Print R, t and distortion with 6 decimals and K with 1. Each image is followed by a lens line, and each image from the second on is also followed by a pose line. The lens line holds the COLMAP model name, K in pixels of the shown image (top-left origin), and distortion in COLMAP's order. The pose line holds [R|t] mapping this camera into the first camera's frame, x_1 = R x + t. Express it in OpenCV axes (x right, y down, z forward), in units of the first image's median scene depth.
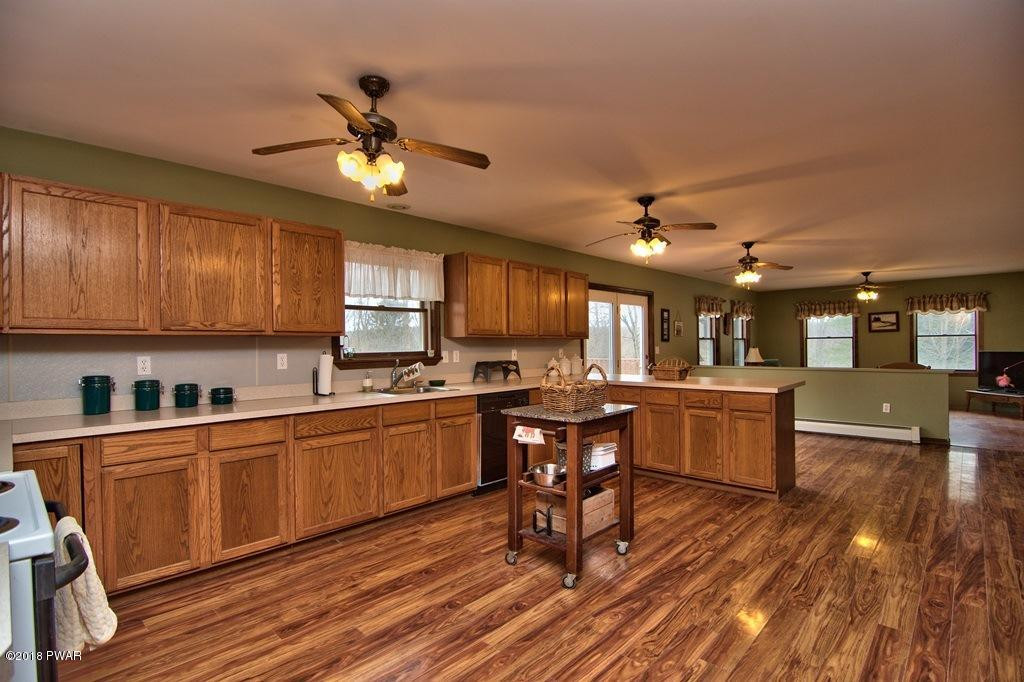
lens RADIAL K [[494.9, 0, 512.0], [0, 494.9, 341.0], [0, 0, 1]] dist [-0.009039, -0.000512]
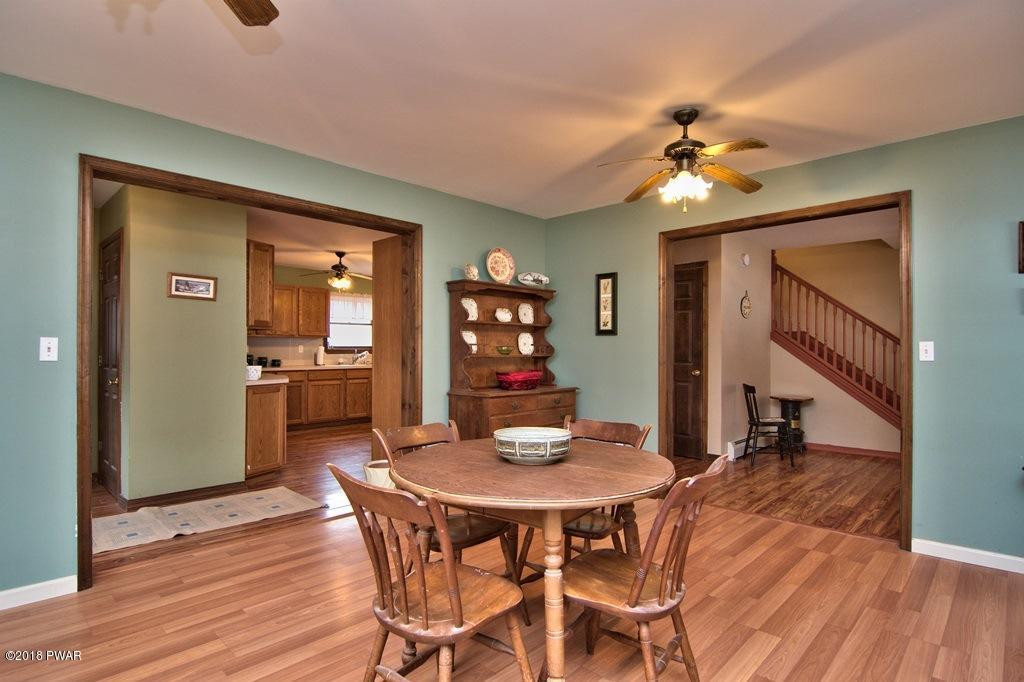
lens RADIAL K [[545.9, 0, 512.0], [0, 545.9, 341.0], [0, 0, 1]] dist [-0.000913, -0.000117]
pose [[0.999862, 0.014021, -0.008956, 0.402452], [-0.014098, 0.999864, -0.008578, 0.010575], [0.008835, 0.008703, 0.999923, -1.157089]]
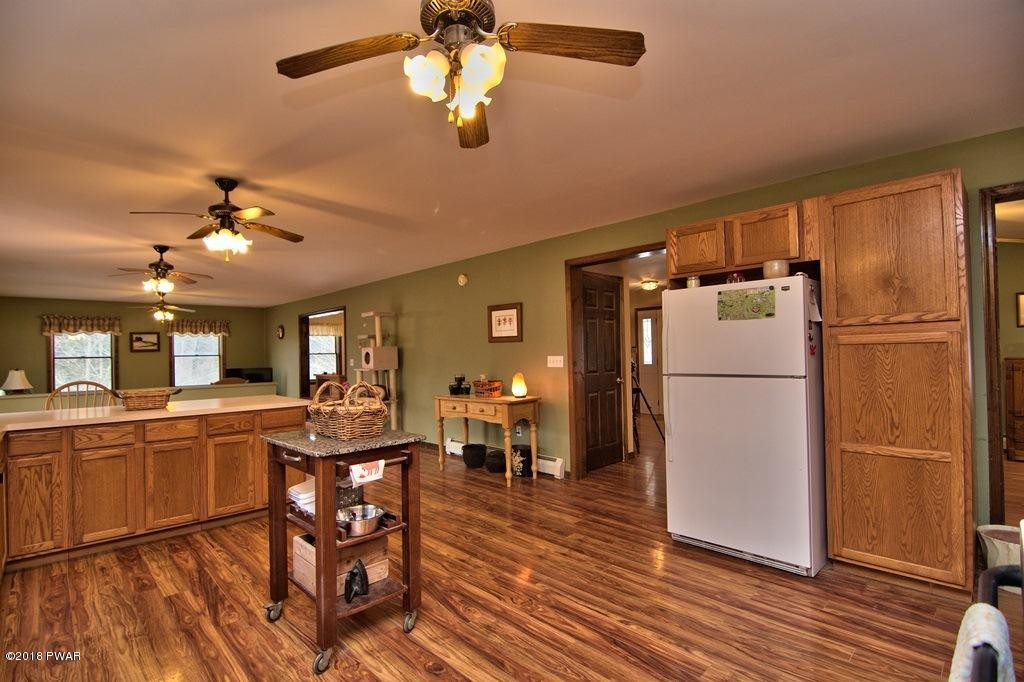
lens RADIAL K [[486.6, 0, 512.0], [0, 486.6, 341.0], [0, 0, 1]] dist [-0.014765, -0.000186]
pose [[0.040100, 0.036819, 0.998517, -0.465423], [0.009951, 0.999257, -0.037246, 0.008808], [-0.999146, 0.011430, 0.039704, 0.471959]]
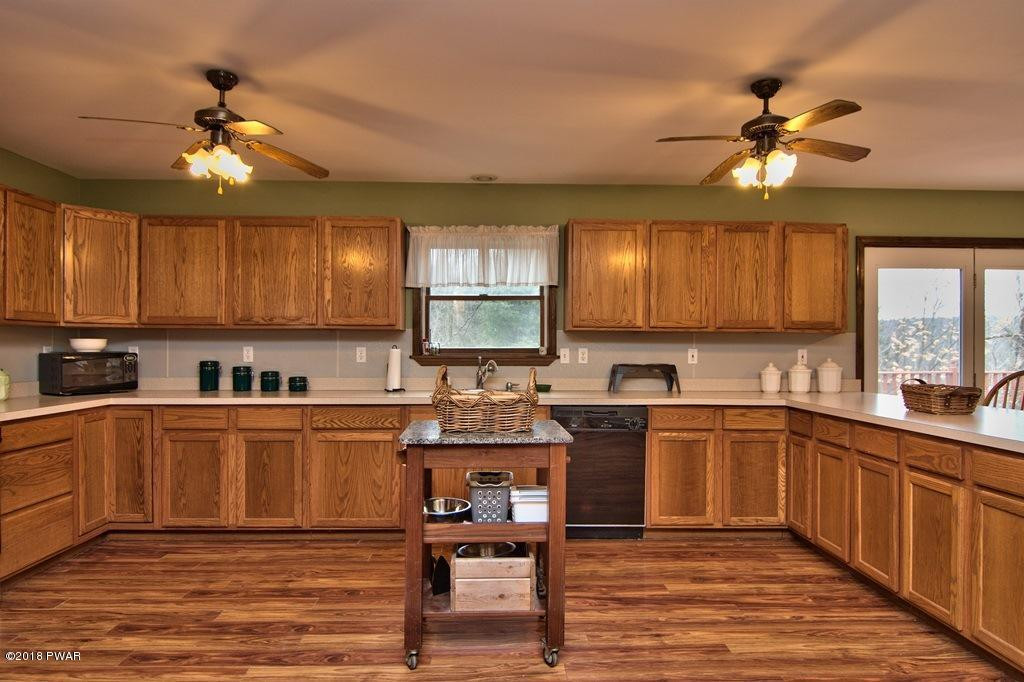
lens RADIAL K [[605.5, 0, 512.0], [0, 605.5, 341.0], [0, 0, 1]] dist [-0.002840, -0.001657]
pose [[0.704119, 0.007653, -0.710041, 0.525428], [-0.004634, 0.999970, 0.006183, 0.003424], [0.710067, -0.001063, 0.704134, 0.285751]]
